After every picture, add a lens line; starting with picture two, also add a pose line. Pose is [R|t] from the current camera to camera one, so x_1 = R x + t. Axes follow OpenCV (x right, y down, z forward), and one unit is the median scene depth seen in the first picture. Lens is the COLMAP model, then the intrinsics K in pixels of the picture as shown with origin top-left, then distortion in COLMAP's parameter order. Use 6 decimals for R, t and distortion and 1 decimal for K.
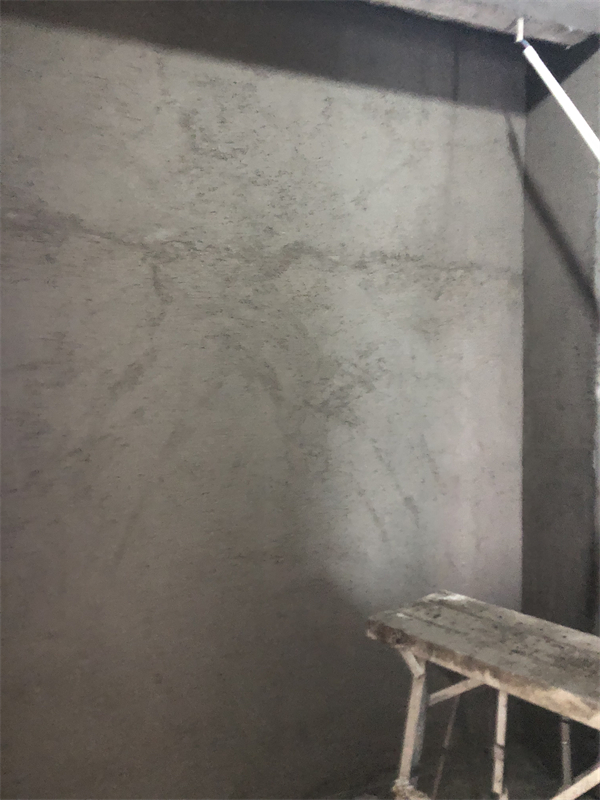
lens RADIAL K [[655.1, 0, 300.0], [0, 655.1, 400.0], [0, 0, 1]] dist [0.004480, 0.006065]
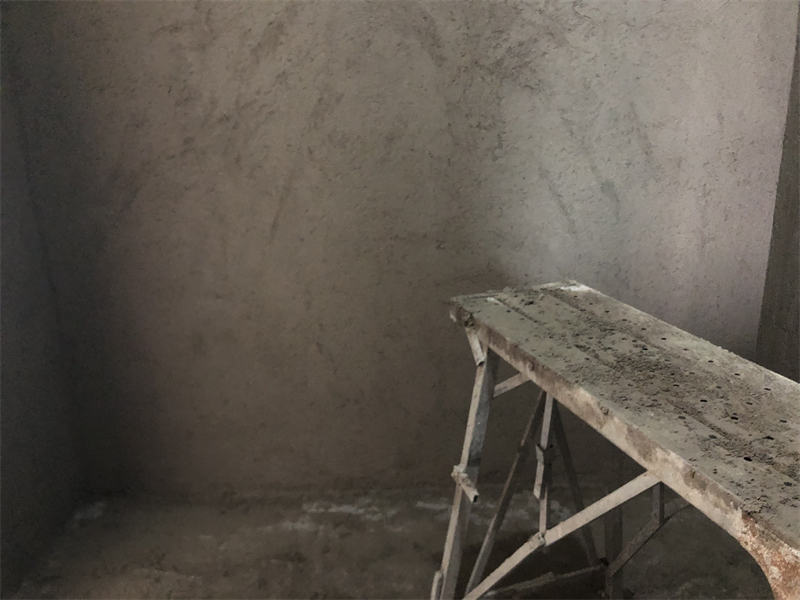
lens RADIAL K [[655.1, 0, 400.0], [0, 655.1, 300.0], [0, 0, 1]] dist [0.004480, 0.006065]
pose [[0.920986, 0.091873, -0.378609, 0.291051], [0.013863, 0.963454, 0.267513, 0.077226], [0.389350, -0.251625, 0.886054, 0.152671]]
